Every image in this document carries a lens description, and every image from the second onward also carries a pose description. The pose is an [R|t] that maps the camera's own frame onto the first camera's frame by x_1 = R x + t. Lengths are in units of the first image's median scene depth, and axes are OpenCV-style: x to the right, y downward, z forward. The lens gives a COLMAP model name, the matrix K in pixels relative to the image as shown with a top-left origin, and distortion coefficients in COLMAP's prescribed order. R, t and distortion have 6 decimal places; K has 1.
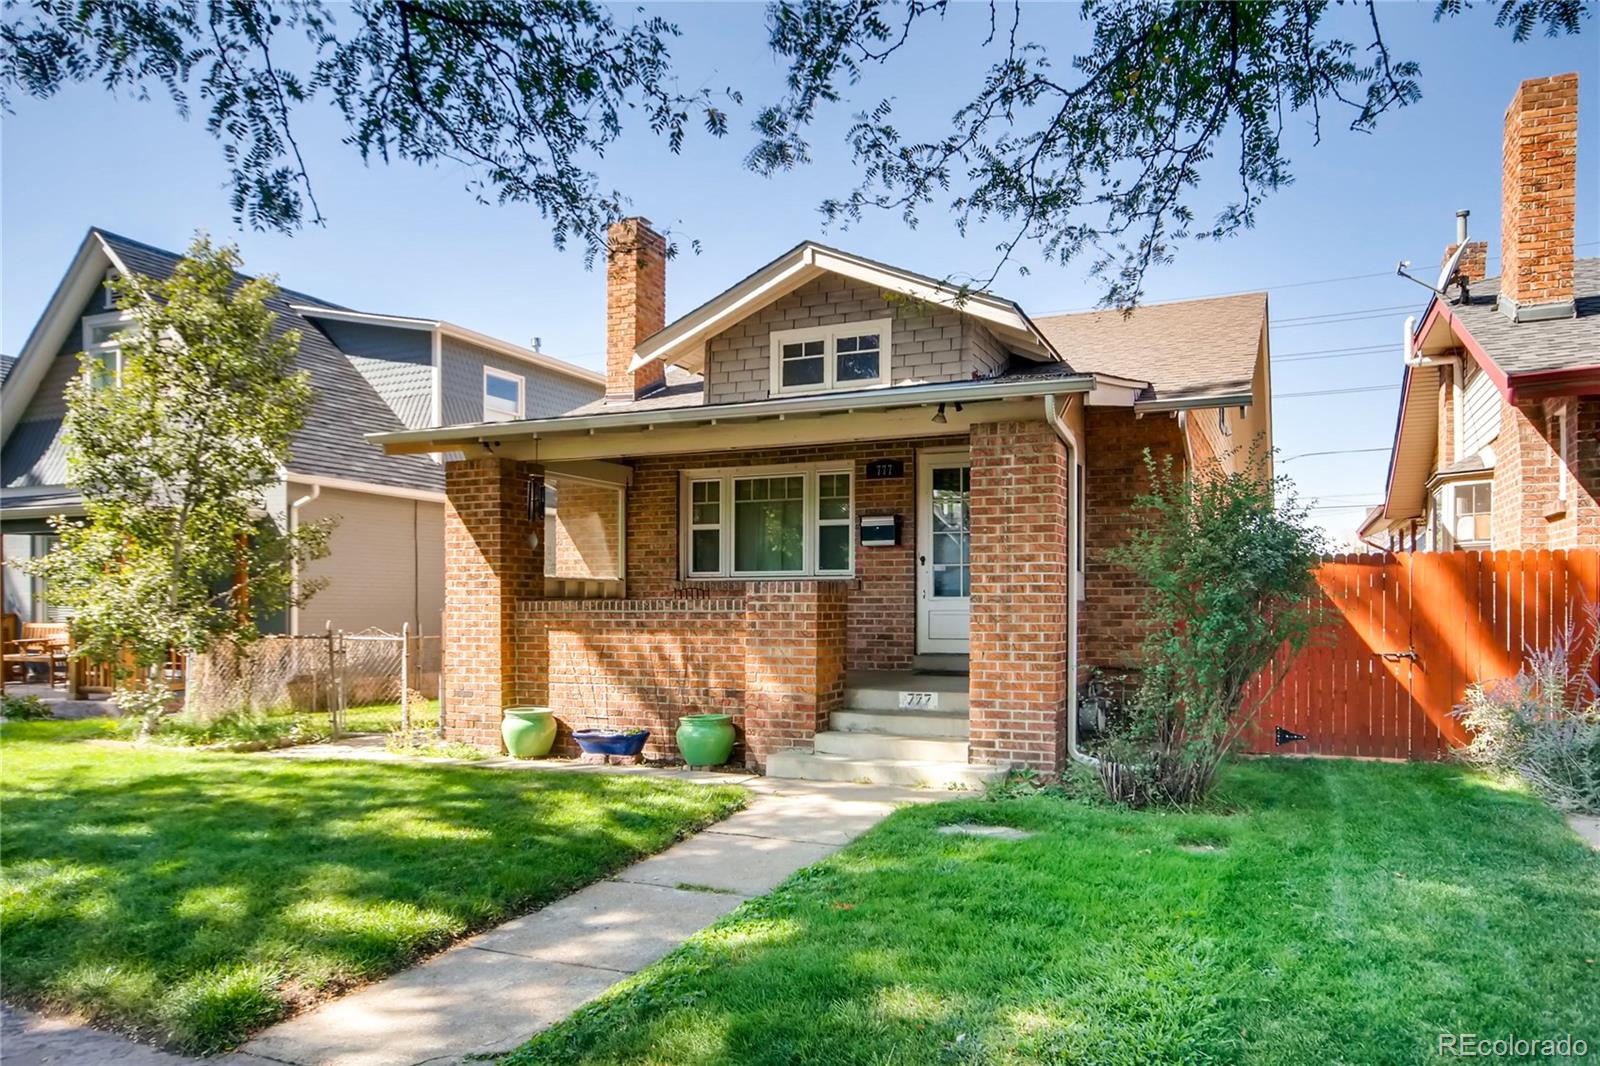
lens RADIAL K [[1068.7, 0, 797.6], [0, 1068.7, 603.3], [0, 0, 1]] dist [-0.004918, 0.008559]
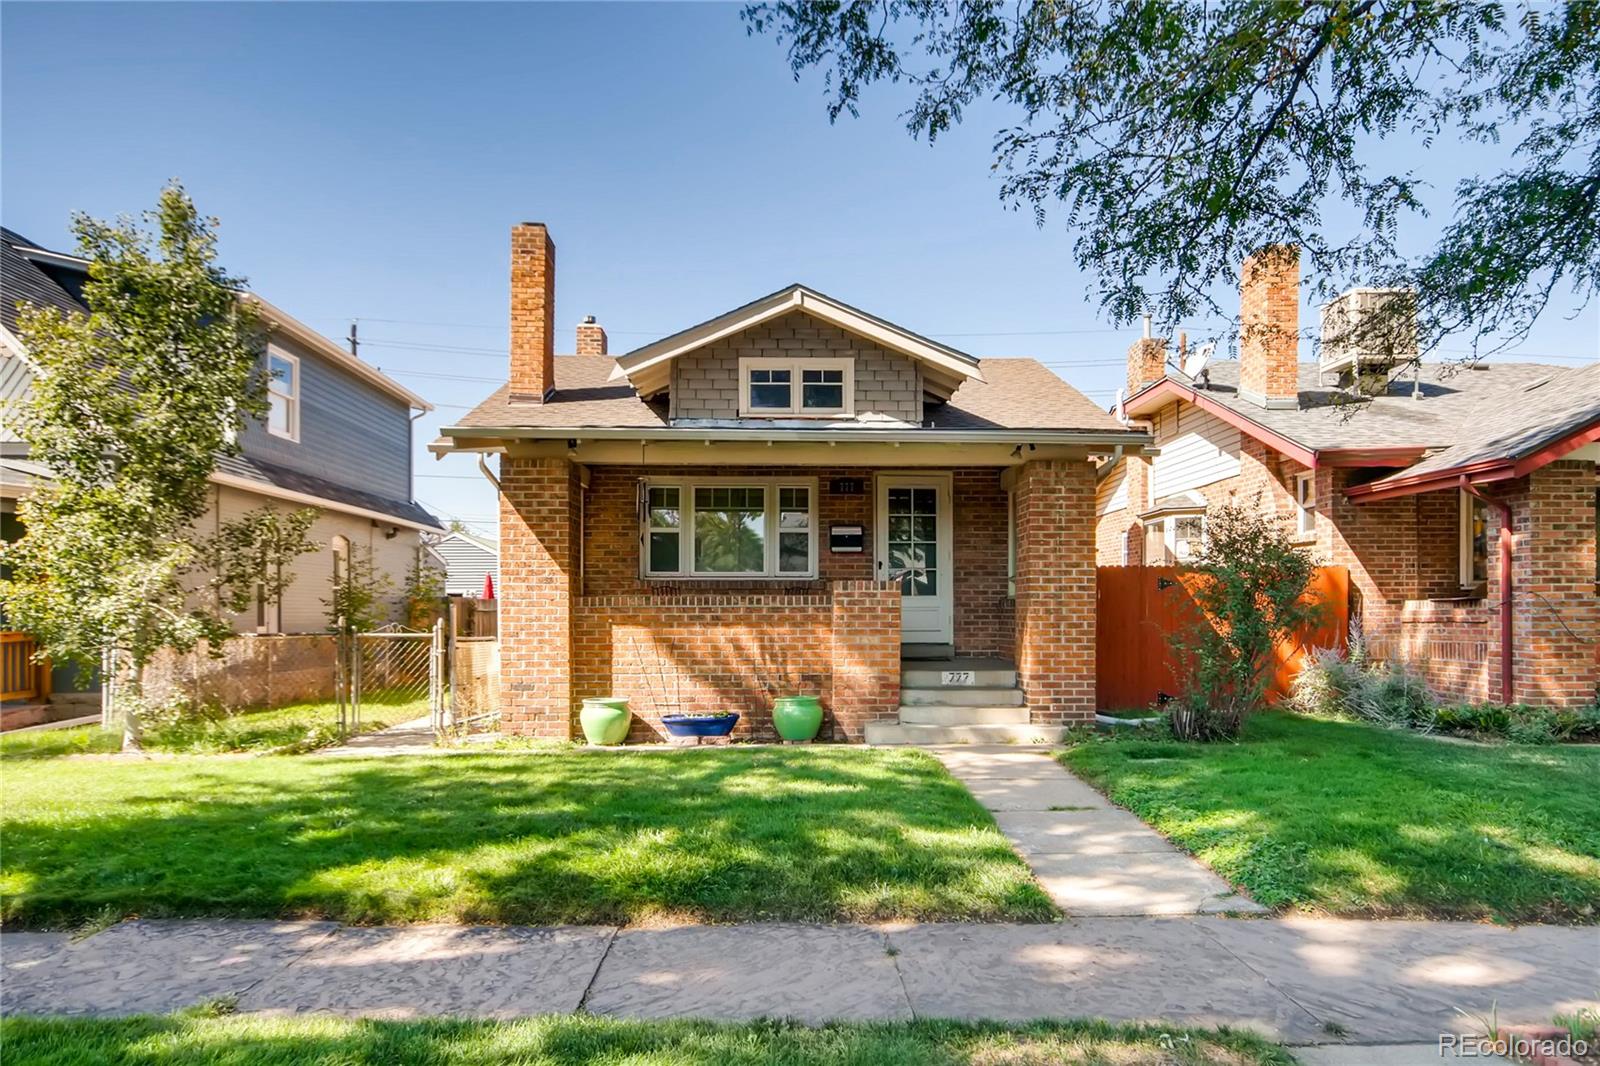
lens RADIAL K [[1068.7, 0, 781.0], [0, 1068.7, 601.1], [0, 0, 1]] dist [-0.004918, 0.008559]
pose [[0.903214, 0.004512, 0.429166, -0.535503], [-0.001373, 0.999970, -0.007623, 0.010016], [-0.429187, 0.006296, 0.903194, -0.026553]]
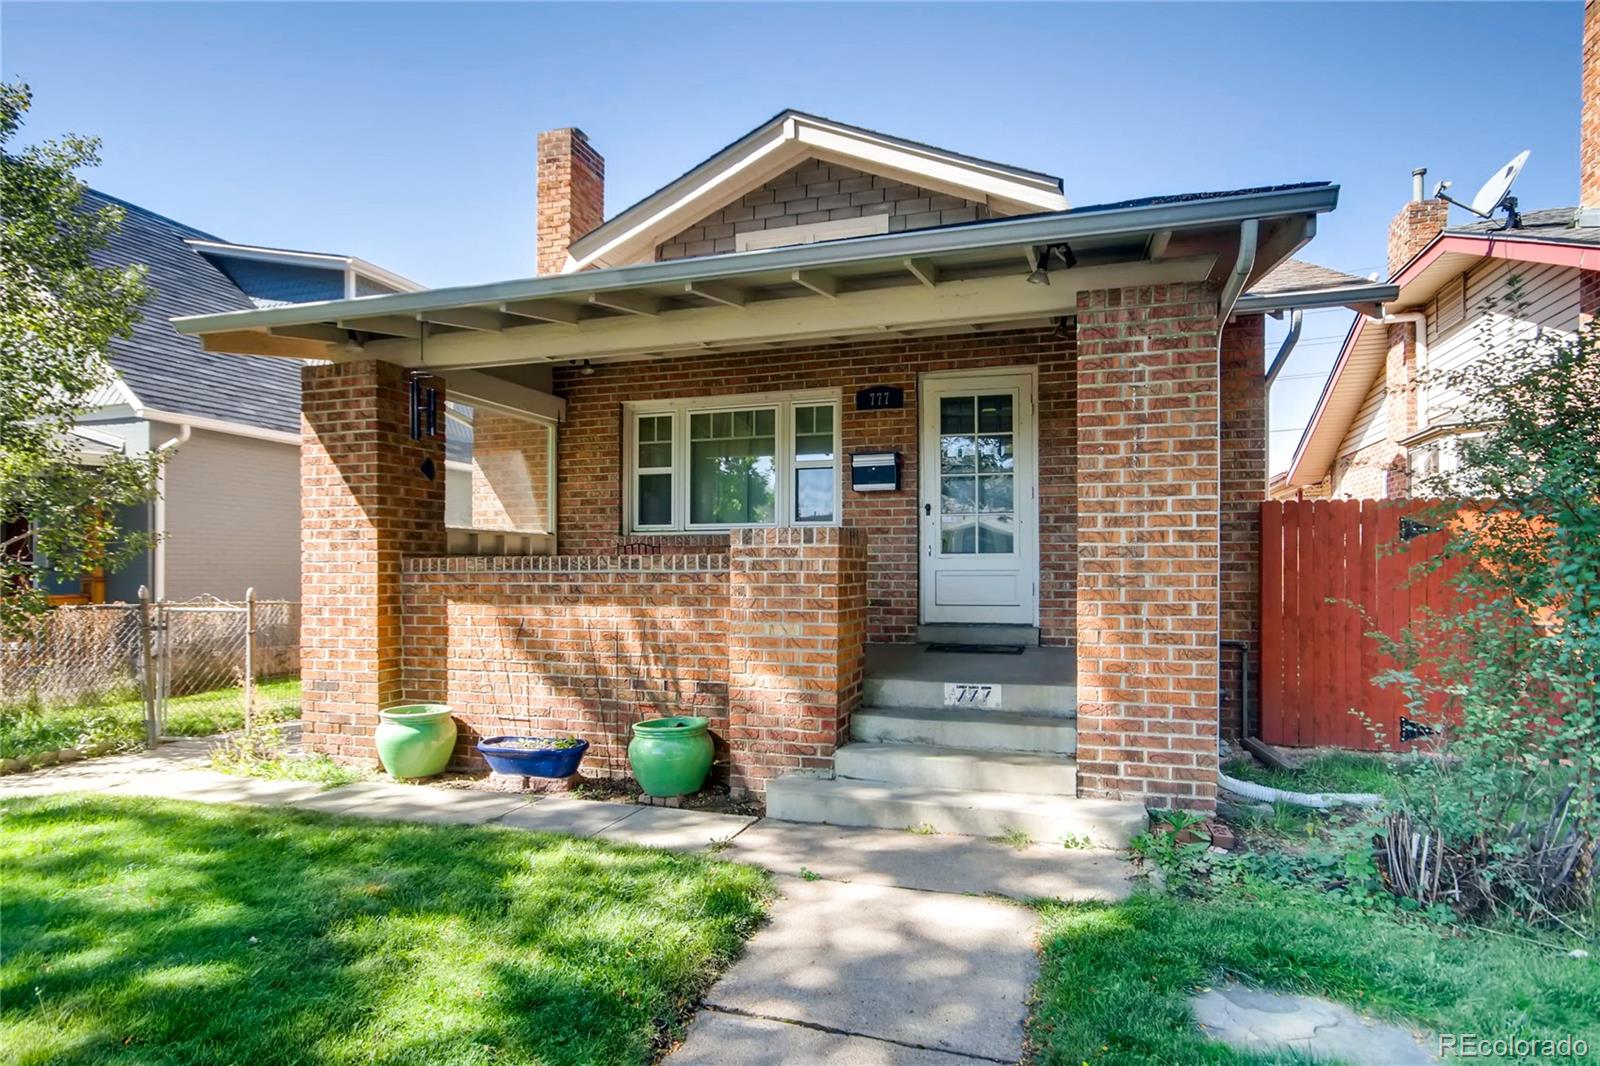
lens RADIAL K [[853.3, 0, 798.9], [0, 853.3, 562.0], [0, 0, 1]] dist [-0.009599, 0.011521]
pose [[0.993819, -0.000140, 0.111013, -0.058380], [0.000785, 0.999983, -0.005765, 0.004288], [-0.111011, 0.005817, 0.993802, 0.394669]]
